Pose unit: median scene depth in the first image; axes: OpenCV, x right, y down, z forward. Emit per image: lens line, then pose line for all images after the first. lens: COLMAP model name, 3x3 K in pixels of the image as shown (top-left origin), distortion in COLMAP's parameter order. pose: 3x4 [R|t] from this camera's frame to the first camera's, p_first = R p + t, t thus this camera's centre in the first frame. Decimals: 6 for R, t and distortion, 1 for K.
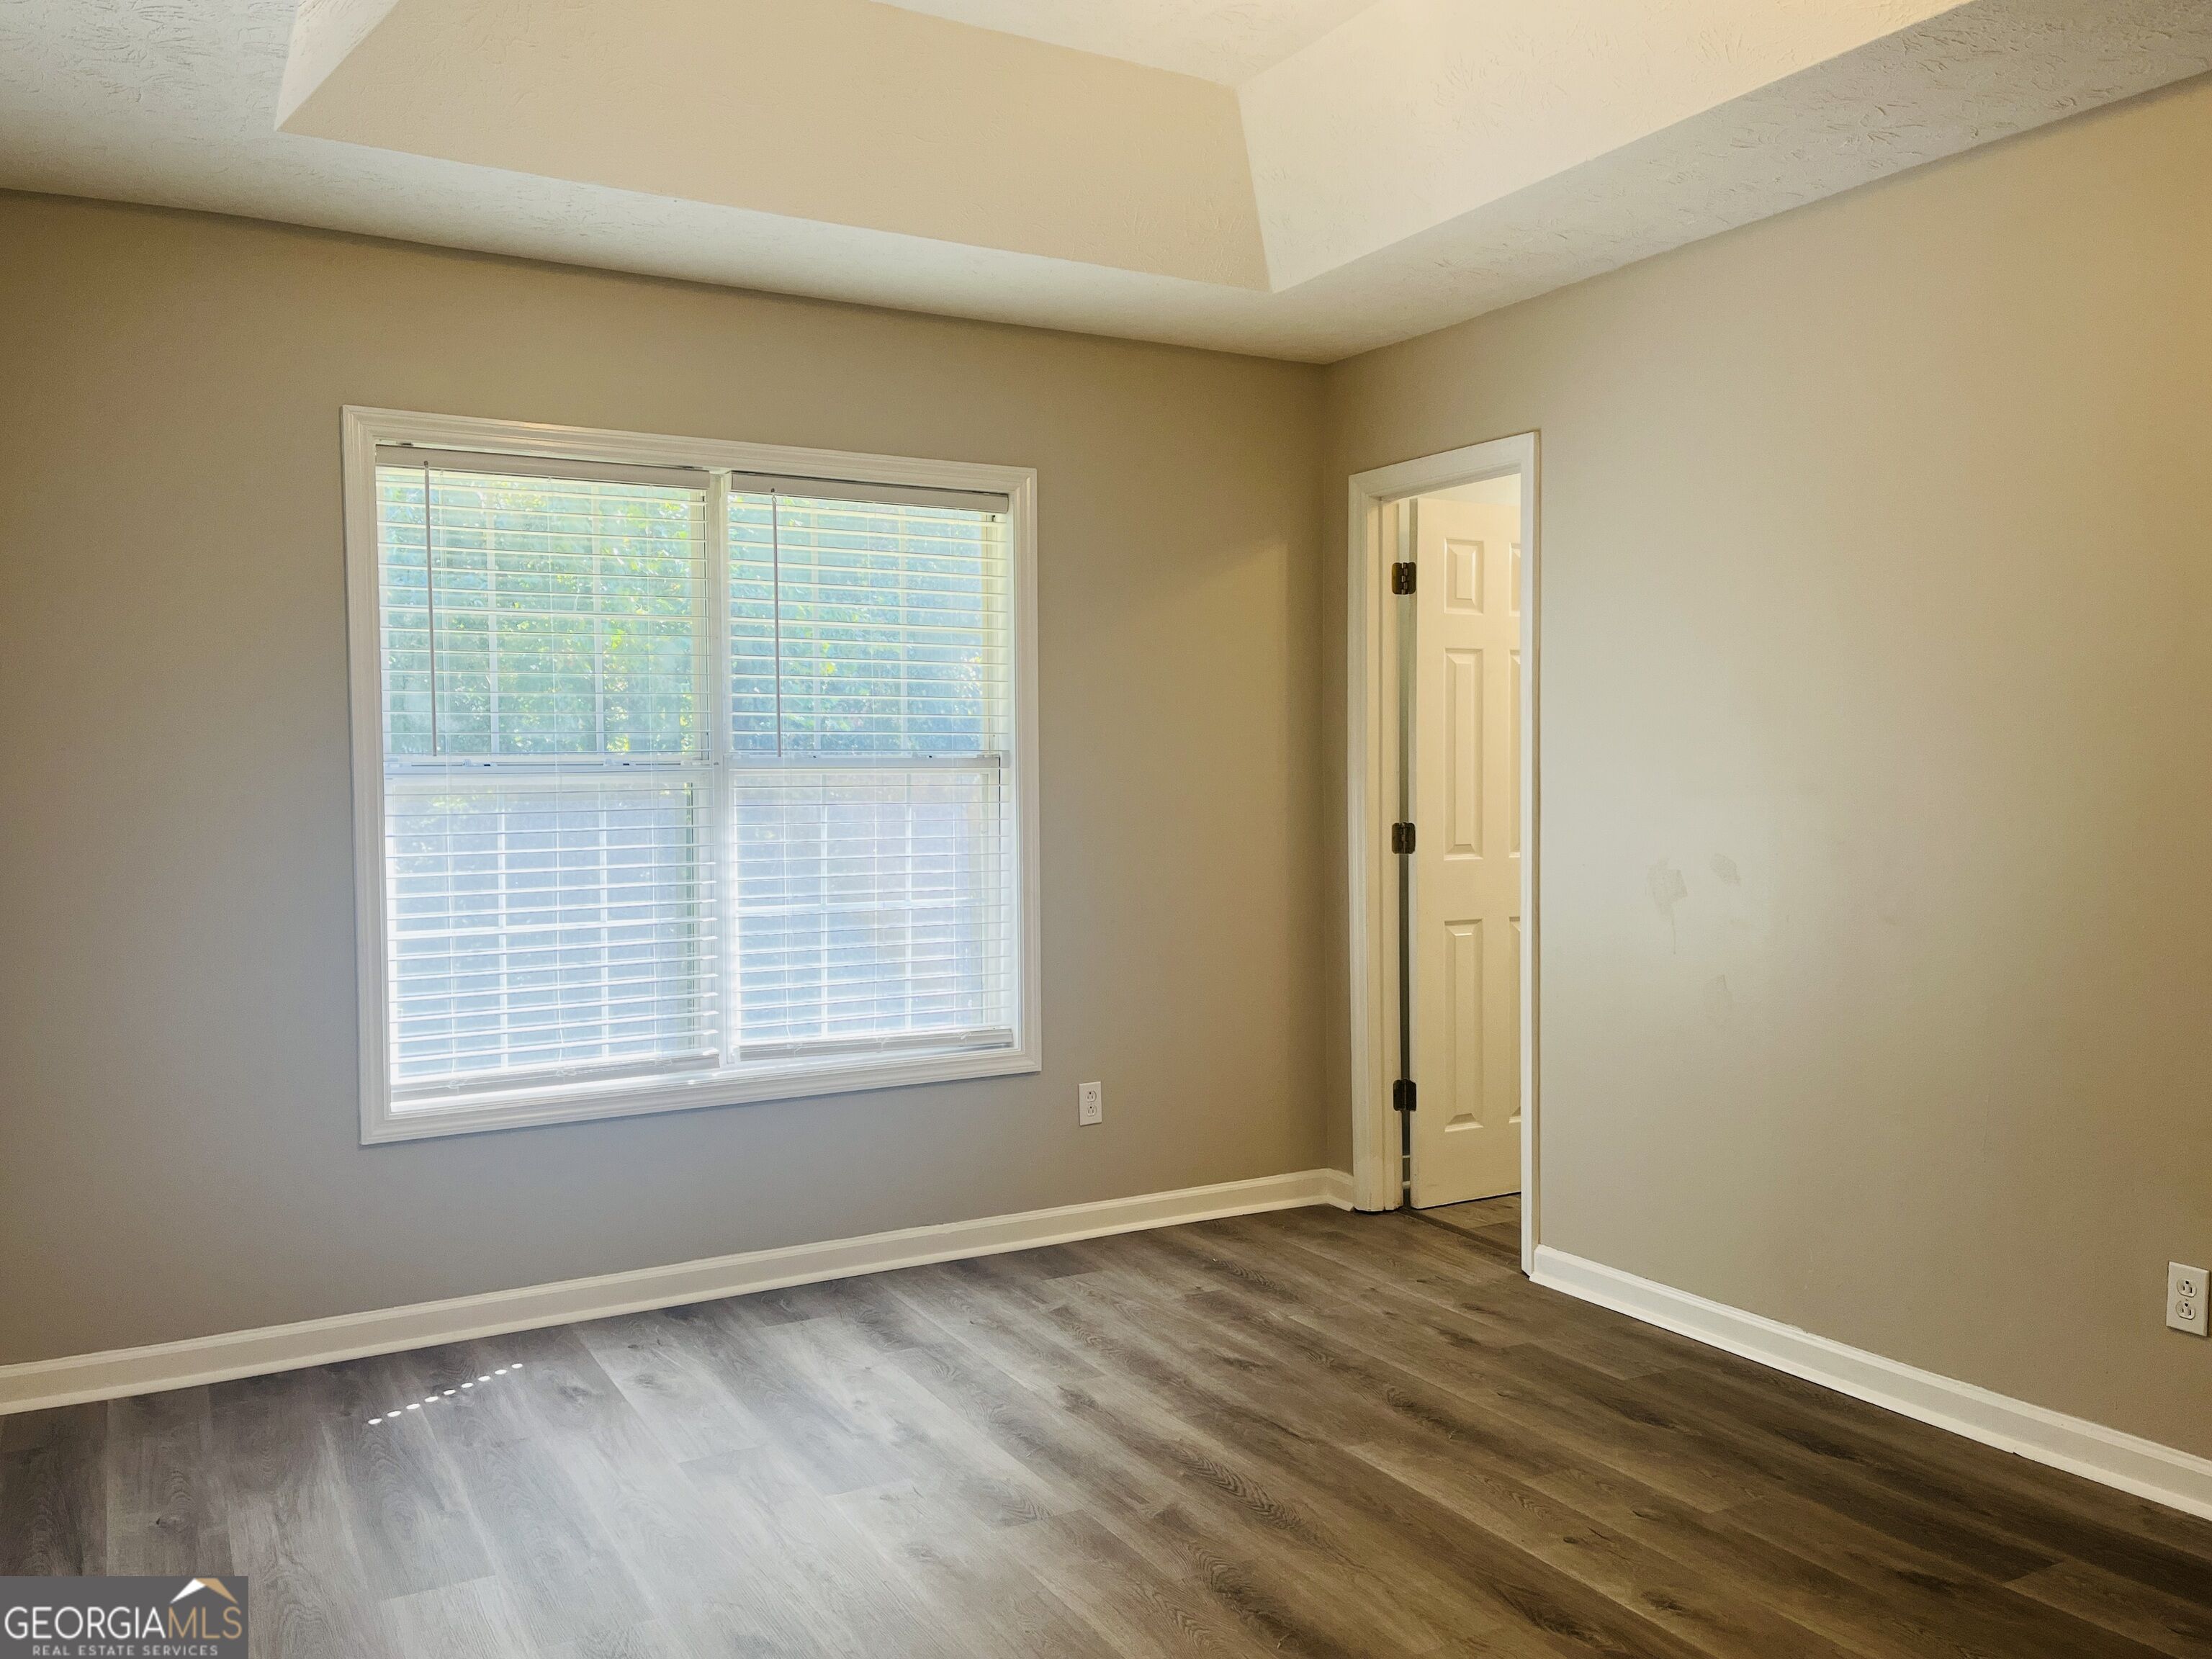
lens RADIAL K [[1716.7, 0, 1098.8], [0, 1716.7, 813.0], [0, 0, 1]] dist [0.080063, -0.104730]
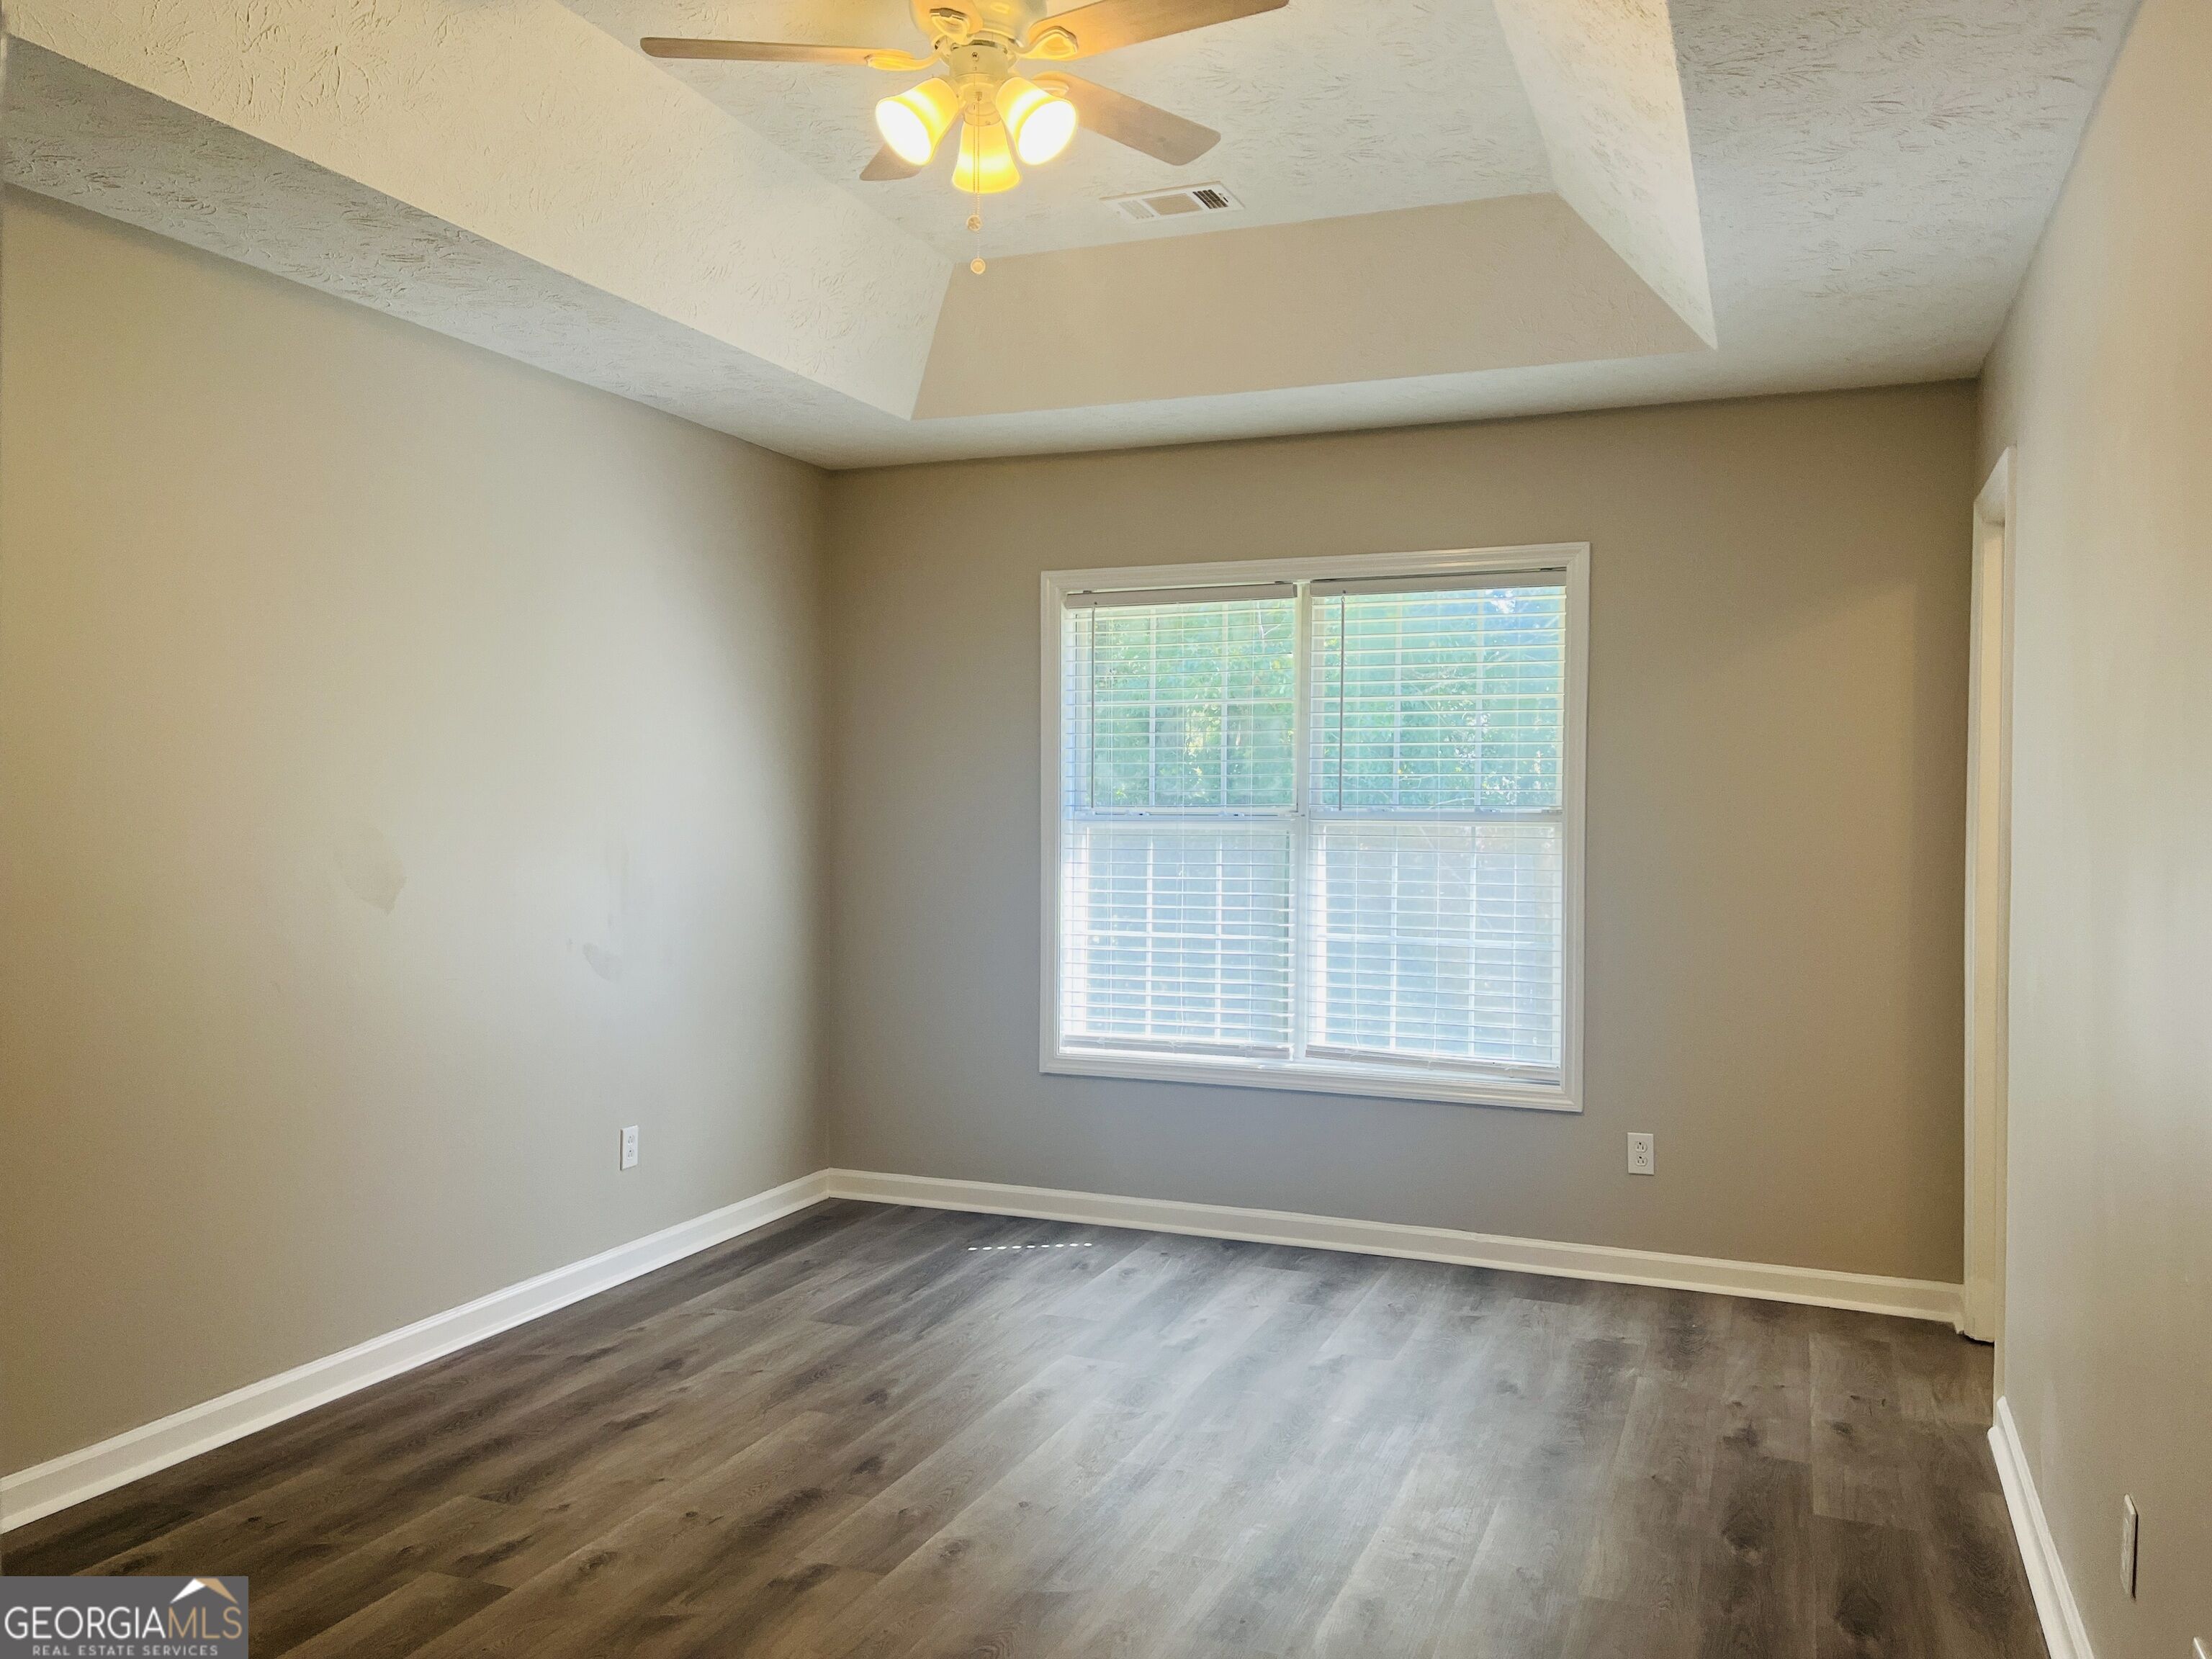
lens RADIAL K [[1716.7, 0, 1098.8], [0, 1716.7, 813.0], [0, 0, 1]] dist [0.080063, -0.104730]
pose [[0.626632, 0.014652, -0.779178, 0.659805], [-0.032195, 0.999456, -0.007098, -0.017007], [0.778650, 0.029534, 0.626763, 0.111324]]
